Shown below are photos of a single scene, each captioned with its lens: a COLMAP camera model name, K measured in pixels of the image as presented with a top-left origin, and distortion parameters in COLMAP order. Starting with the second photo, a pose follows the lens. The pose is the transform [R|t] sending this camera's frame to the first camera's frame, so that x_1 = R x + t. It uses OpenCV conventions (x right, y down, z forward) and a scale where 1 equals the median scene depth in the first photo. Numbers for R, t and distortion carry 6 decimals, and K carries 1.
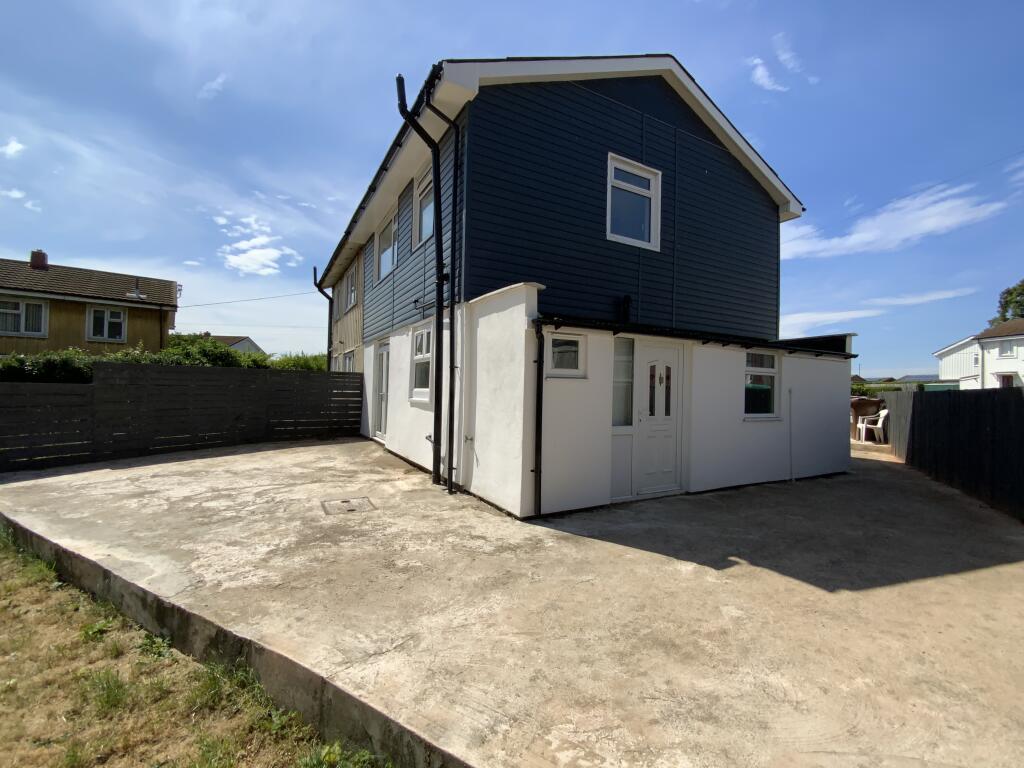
lens RADIAL K [[465.0, 0, 538.5], [0, 465.0, 397.7], [0, 0, 1]] dist [-0.003719, -0.000544]
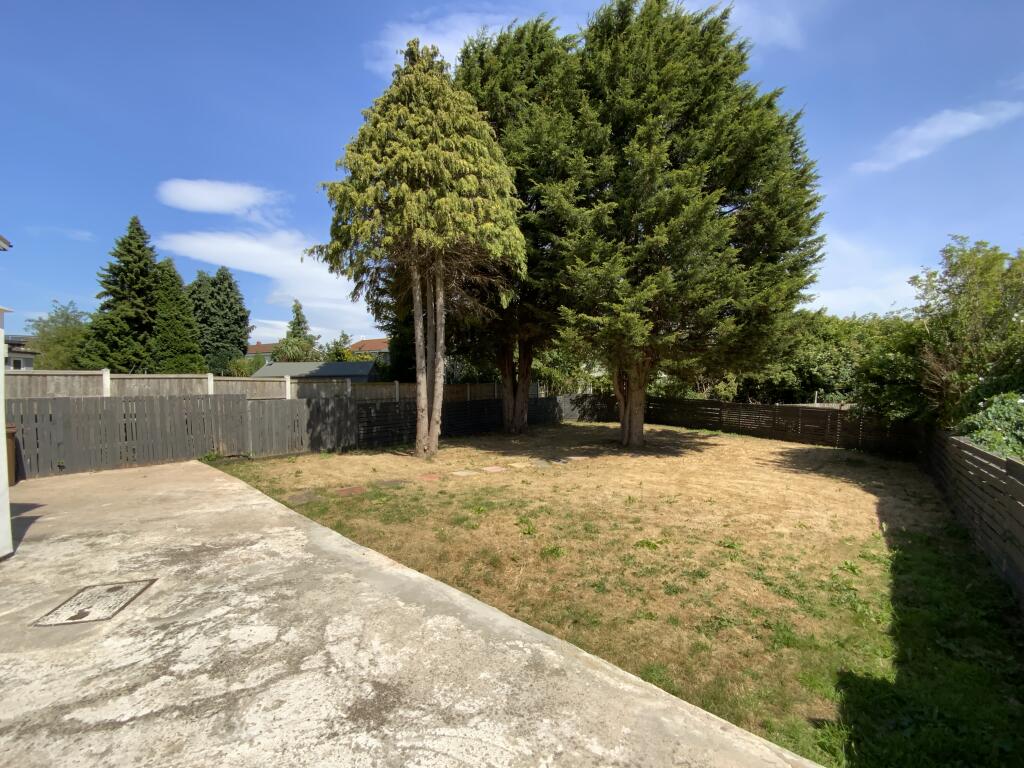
lens RADIAL K [[409.4, 0, 512.0], [0, 409.4, 384.0], [0, 0, 1]] dist [0.002737, 0.000127]
pose [[-0.974218, -0.005086, 0.225553, -1.332445], [0.000795, 0.999662, 0.025975, -0.125076], [-0.225609, 0.025485, -0.973885, 1.681926]]
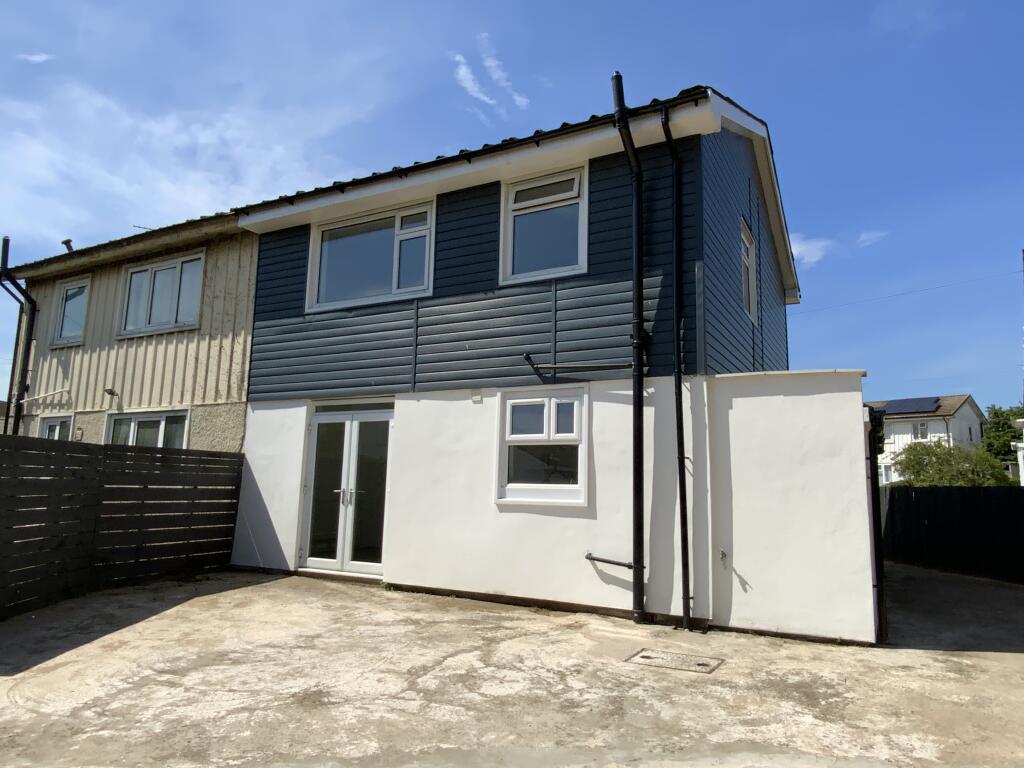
lens RADIAL K [[716.7, 0, 512.0], [0, 716.7, 384.0], [0, 0, 1]] dist [-0.003526, -0.001581]
pose [[0.837613, 0.074379, 0.541177, -1.408562], [0.005387, 0.989514, -0.144335, -0.023566], [-0.546237, 0.123812, 0.828429, 0.239907]]
